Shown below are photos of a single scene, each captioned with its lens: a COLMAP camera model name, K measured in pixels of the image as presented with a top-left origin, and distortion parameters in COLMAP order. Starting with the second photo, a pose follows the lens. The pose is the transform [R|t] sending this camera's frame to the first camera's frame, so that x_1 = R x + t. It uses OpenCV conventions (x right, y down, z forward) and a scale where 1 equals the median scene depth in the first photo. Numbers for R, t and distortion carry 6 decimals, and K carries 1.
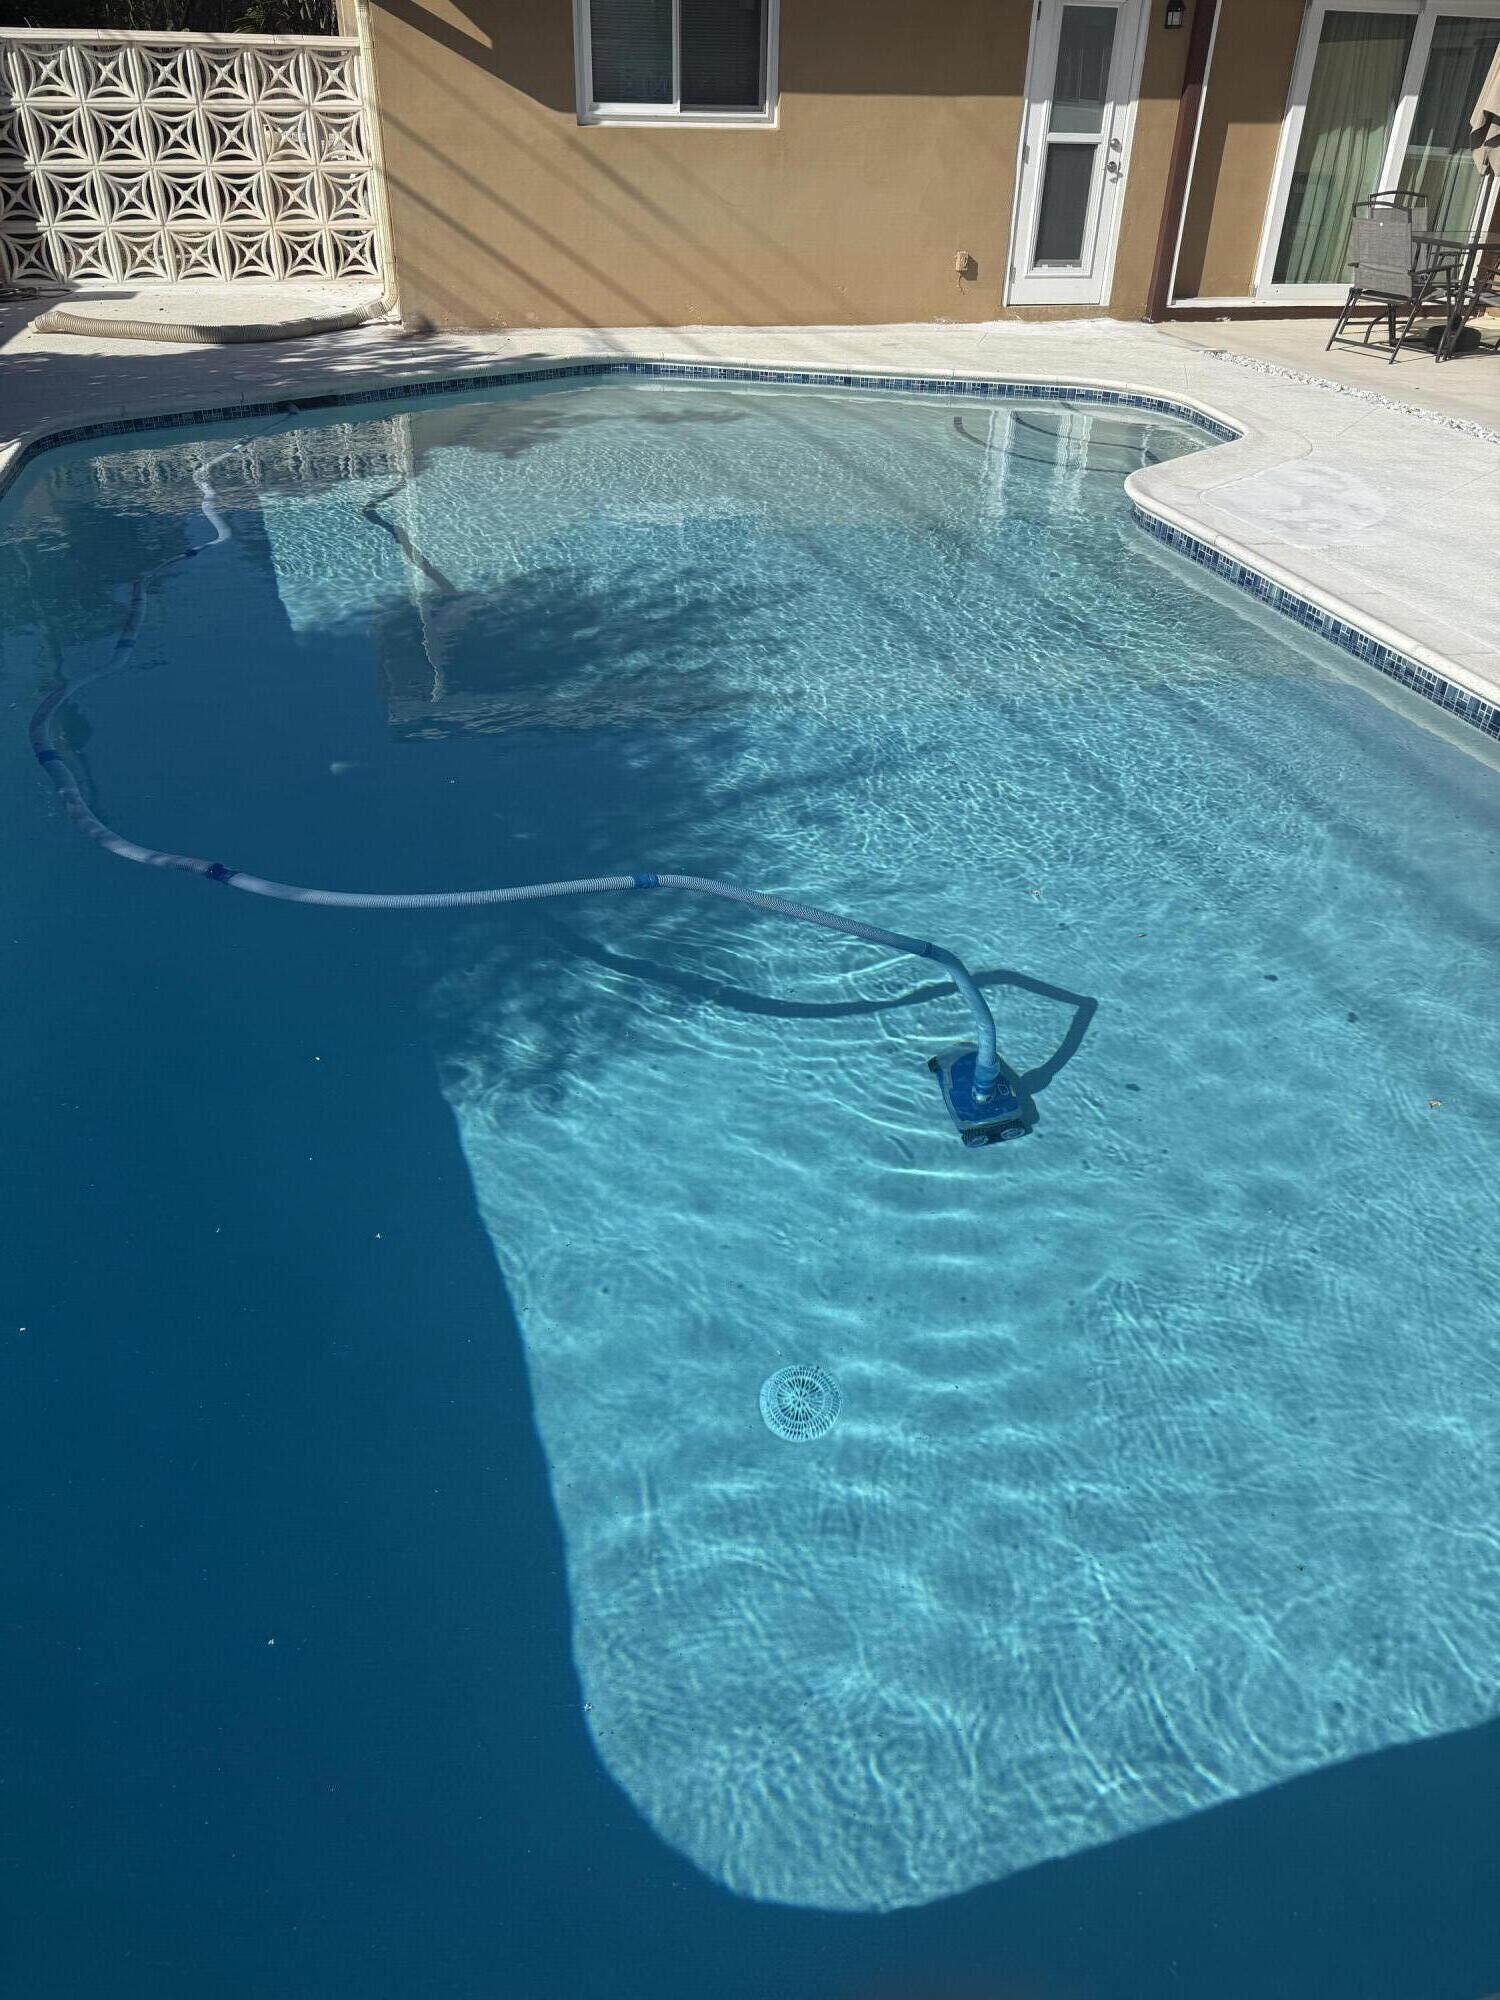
lens RADIAL K [[1429.5, 0, 752.9], [0, 1429.5, 1024.5], [0, 0, 1]] dist [-0.003967, -0.002611]
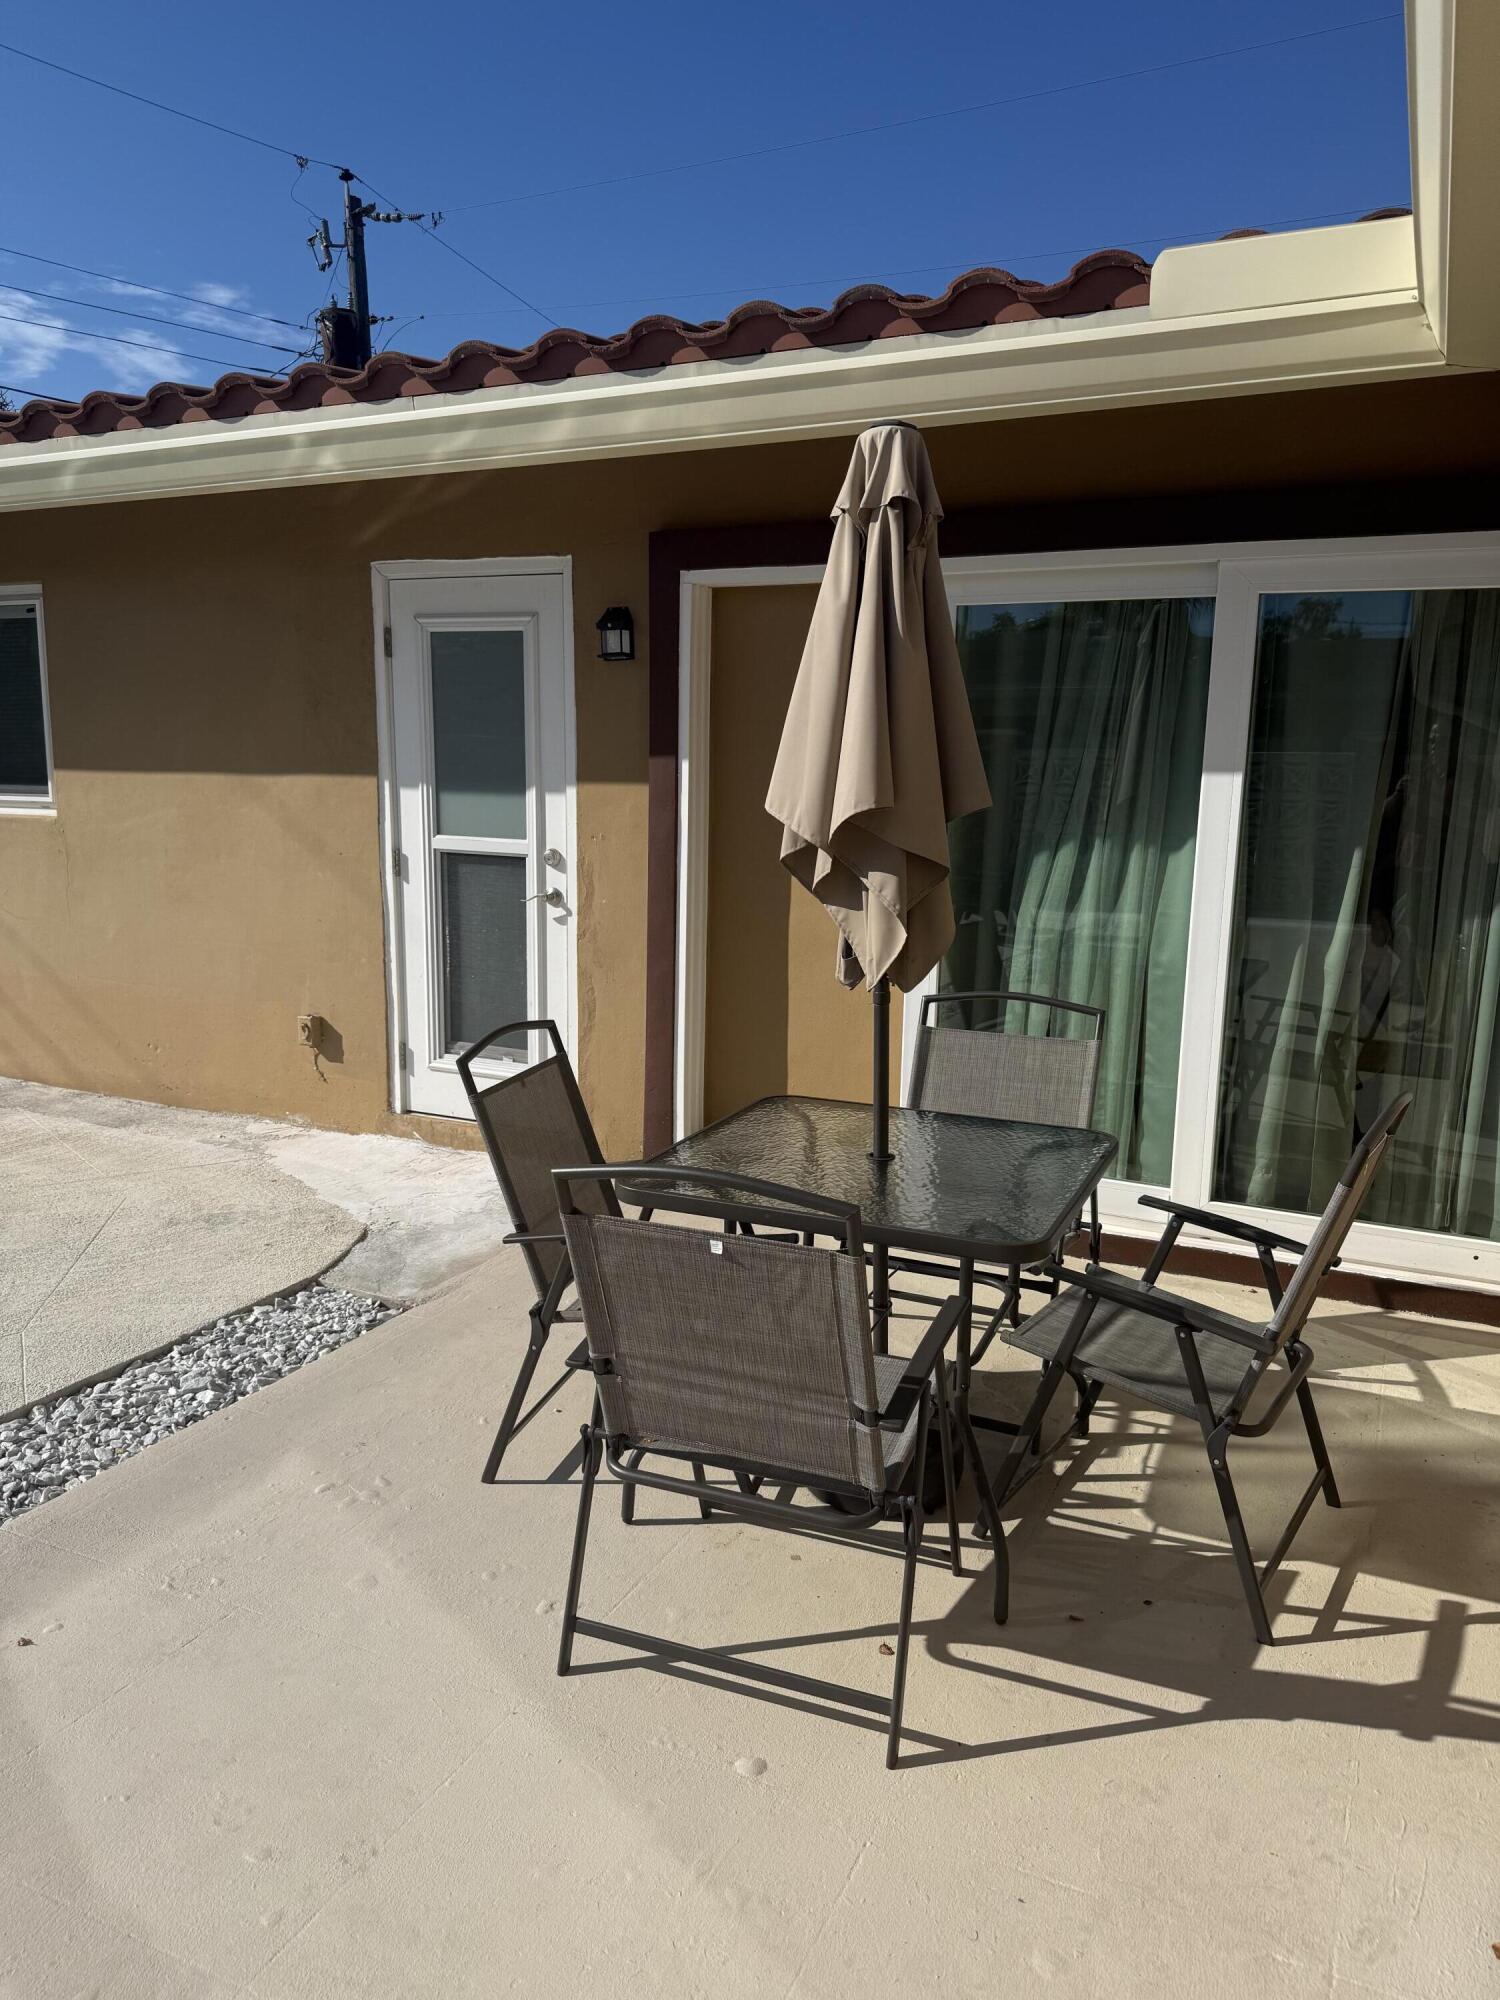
lens RADIAL K [[1418.6, 0, 750.0], [0, 1418.6, 1000.0], [0, 0, 1]] dist [0.015086, -0.021025]
pose [[0.759835, 0.106063, -0.641406, 0.630673], [-0.357950, 0.891842, -0.276567, -0.458822], [0.542699, 0.439736, 0.715618, 0.701289]]
